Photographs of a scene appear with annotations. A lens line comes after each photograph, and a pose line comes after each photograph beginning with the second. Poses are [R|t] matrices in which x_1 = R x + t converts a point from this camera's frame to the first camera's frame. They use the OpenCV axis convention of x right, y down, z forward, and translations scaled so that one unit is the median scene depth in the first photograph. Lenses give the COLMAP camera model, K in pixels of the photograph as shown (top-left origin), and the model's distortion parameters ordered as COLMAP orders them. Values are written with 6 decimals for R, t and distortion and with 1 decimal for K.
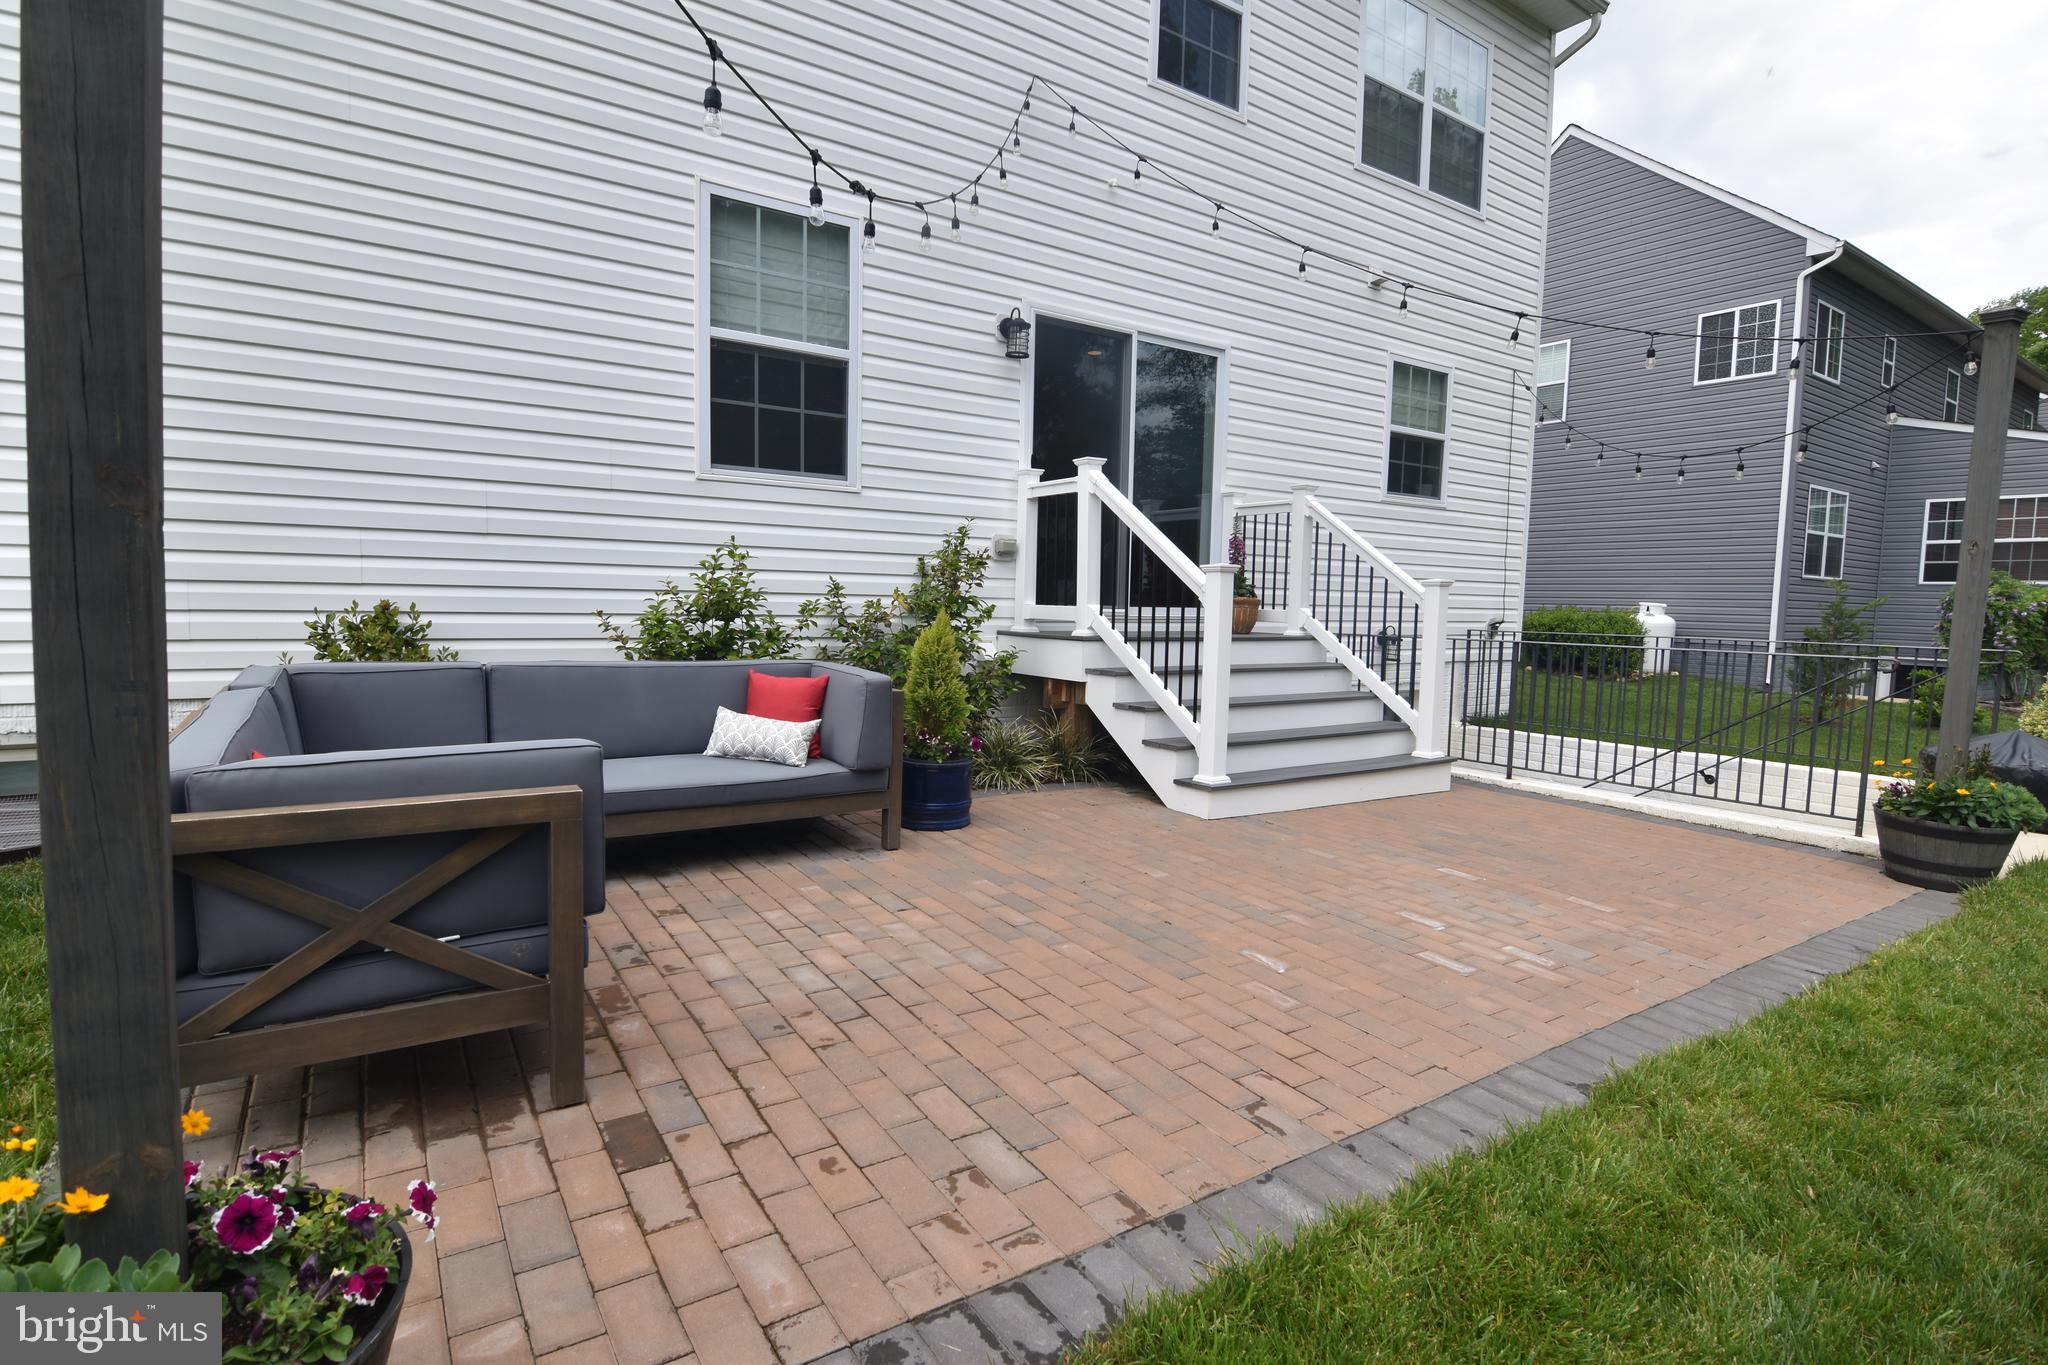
lens RADIAL K [[992.8, 0, 1022.1], [0, 992.8, 682.5], [0, 0, 1]] dist [-0.010928, -0.005823]
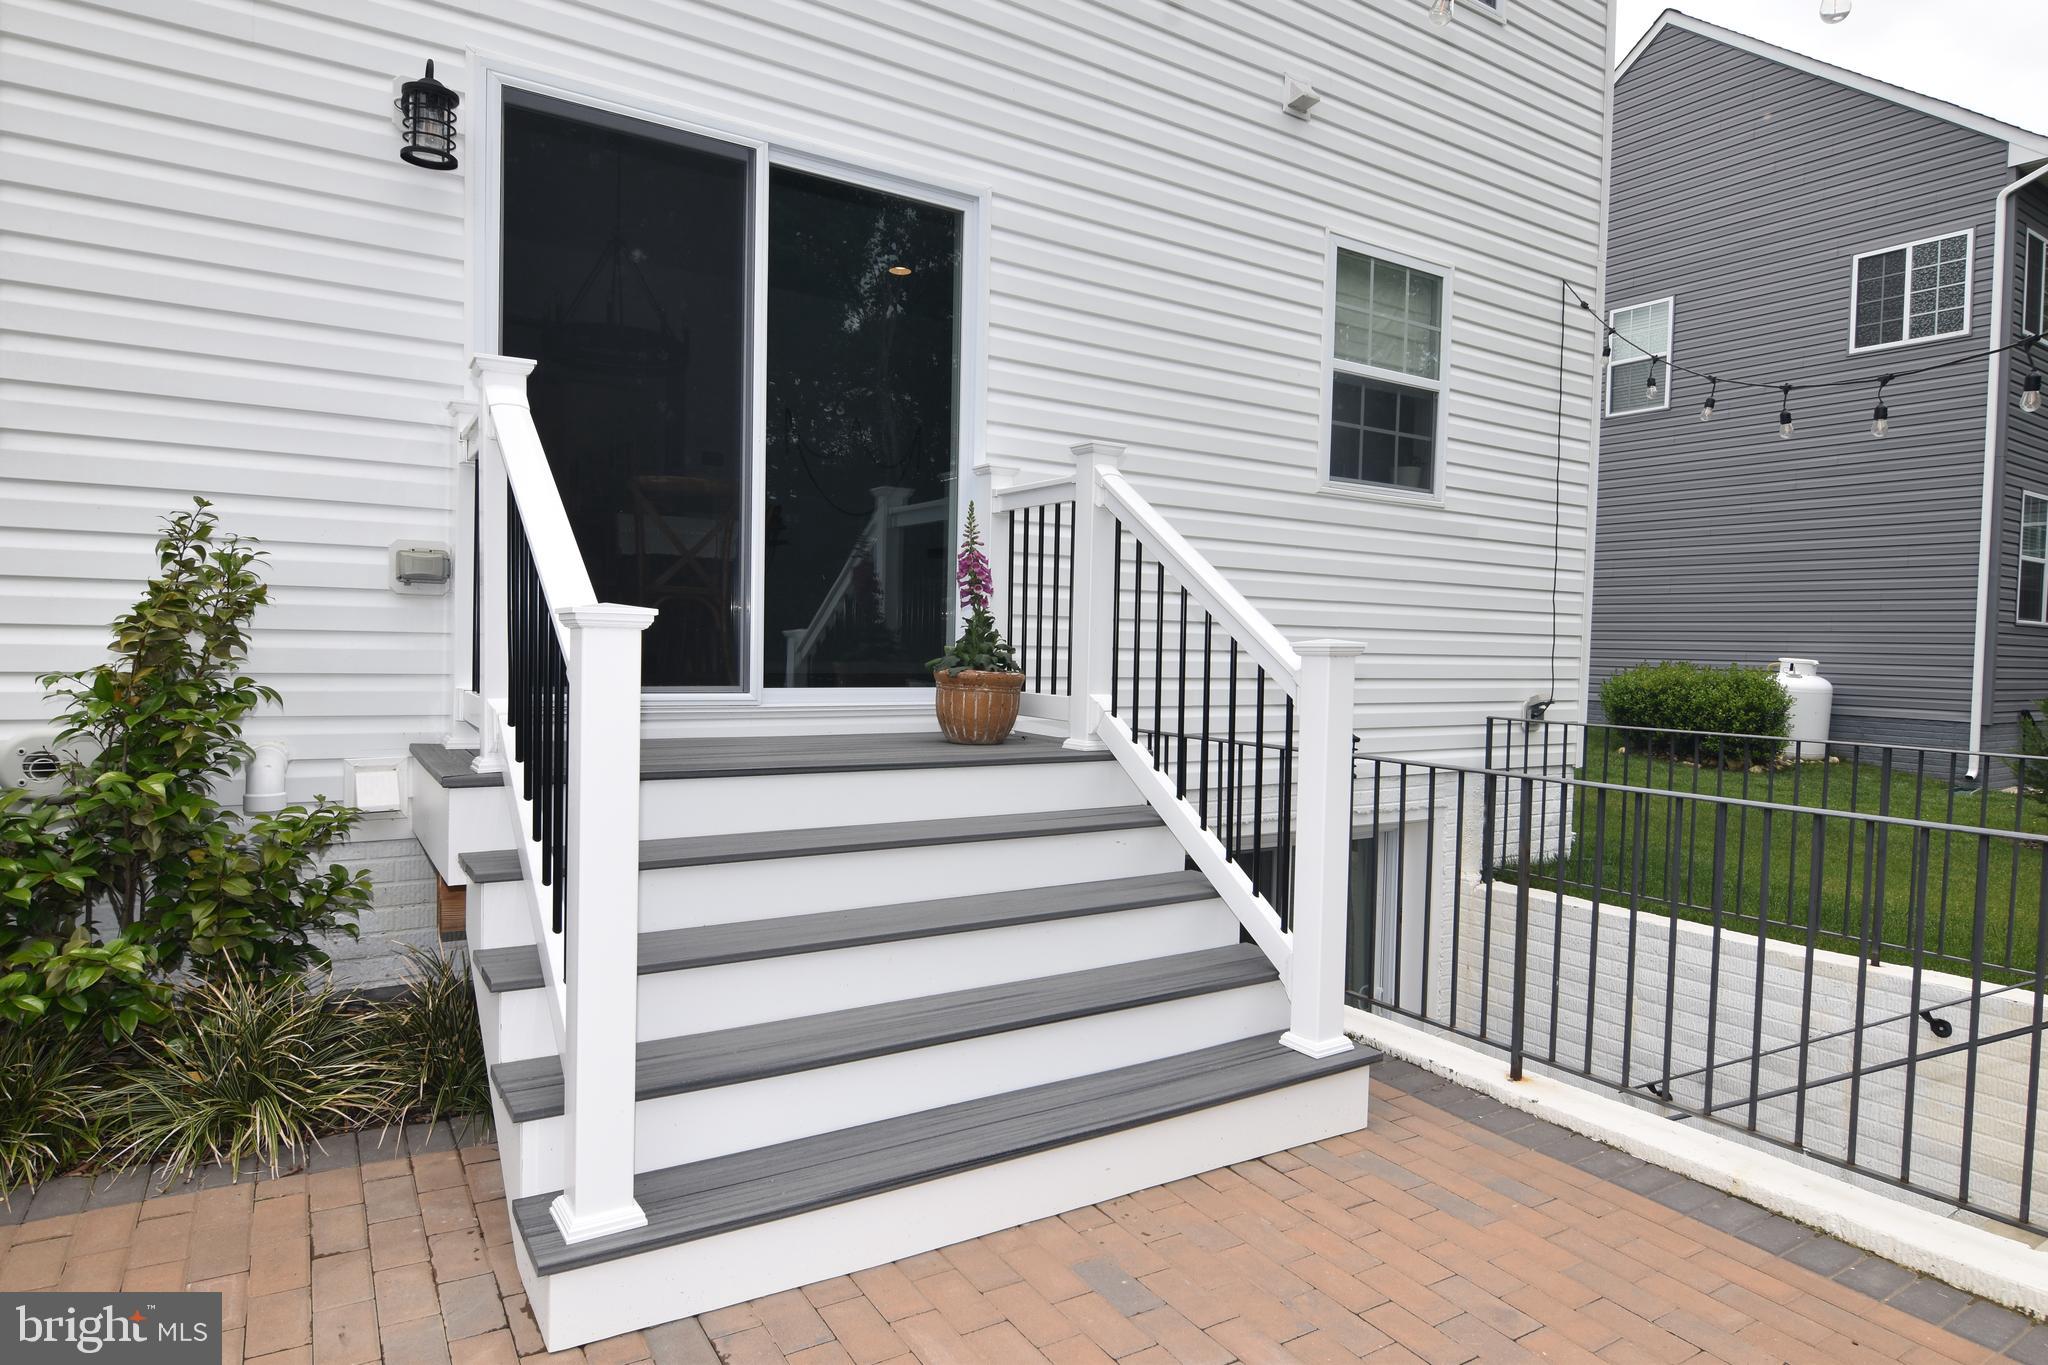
lens RADIAL K [[1155.5, 0, 1026.5], [0, 1155.5, 680.6], [0, 0, 1]] dist [-0.007841, -0.003369]
pose [[0.999831, 0.003654, -0.018040, 0.203323], [-0.004567, 0.998699, -0.050792, -0.041319], [0.017831, 0.050866, 0.998546, 0.338462]]
